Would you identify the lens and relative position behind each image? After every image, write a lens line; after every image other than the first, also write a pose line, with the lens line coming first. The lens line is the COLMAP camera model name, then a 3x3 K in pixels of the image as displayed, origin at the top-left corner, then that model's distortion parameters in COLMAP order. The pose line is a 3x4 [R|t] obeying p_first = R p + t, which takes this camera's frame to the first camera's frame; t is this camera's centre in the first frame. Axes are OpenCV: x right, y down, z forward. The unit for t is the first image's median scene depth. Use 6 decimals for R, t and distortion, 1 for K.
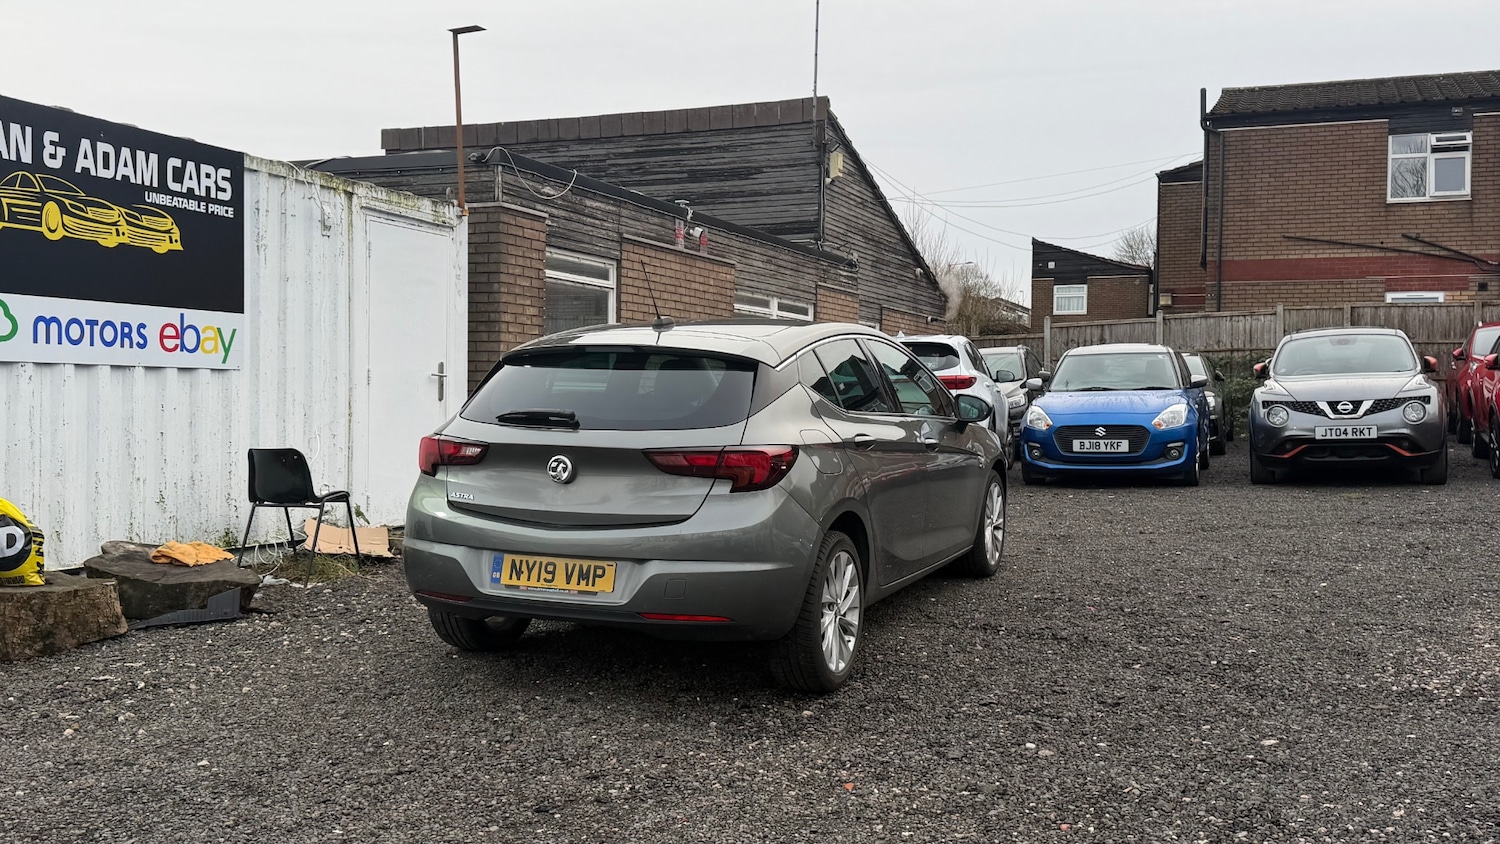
lens RADIAL K [[1361.0, 0, 750.0], [0, 1361.0, 422.0], [0, 0, 1]] dist [0.159490, -0.313145]
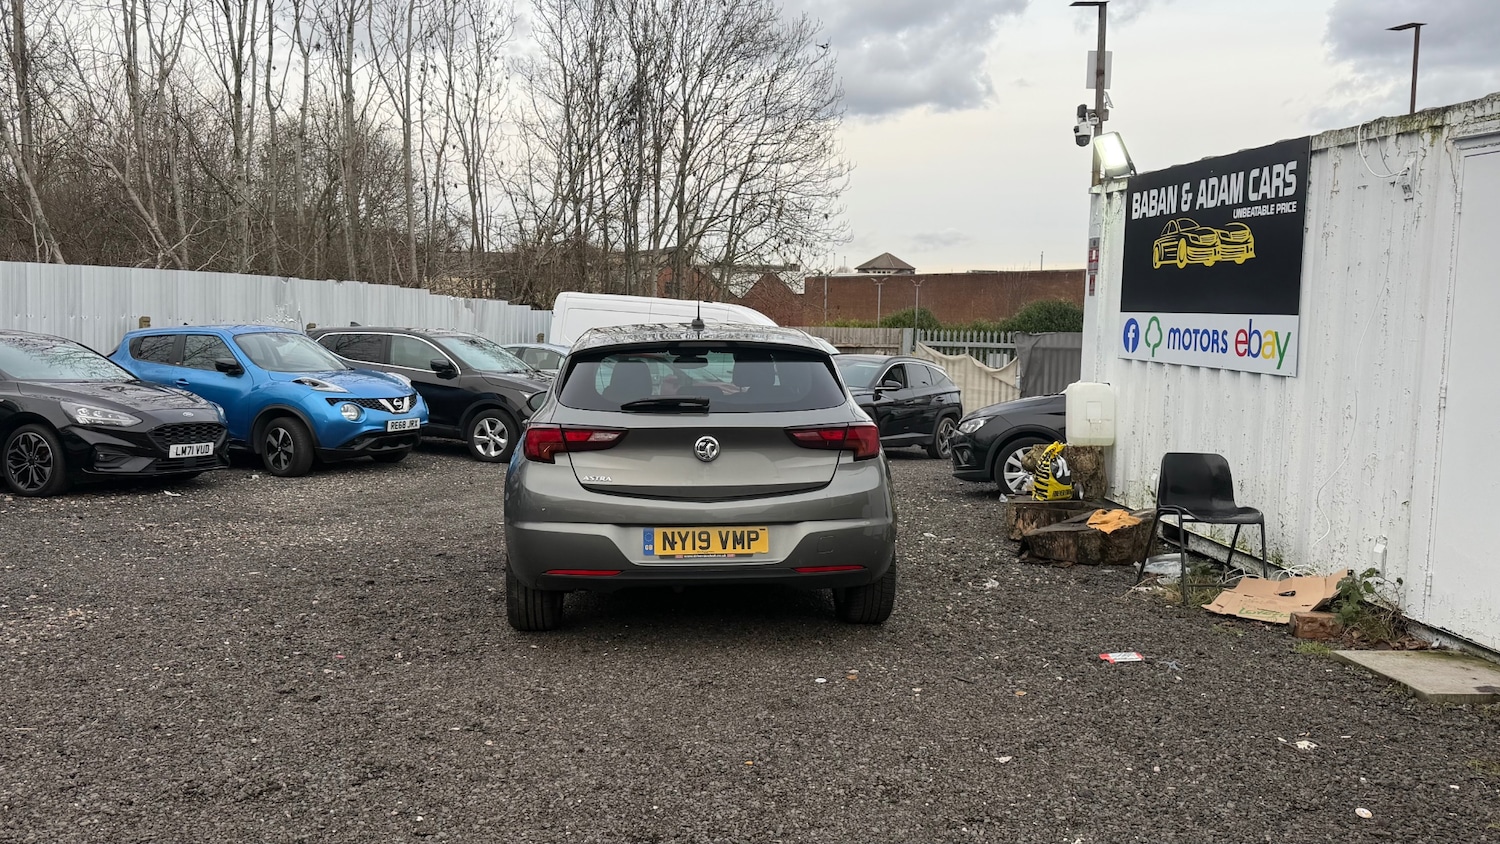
lens RADIAL K [[1184.3, 0, 749.7], [0, 1184.3, 413.4], [0, 0, 1]] dist [0.120435, -0.190844]
pose [[-0.865651, 0.022463, -0.500143, 0.352962], [-0.031861, 0.994496, 0.099810, -0.084058], [0.499632, 0.102335, -0.860171, 1.553546]]
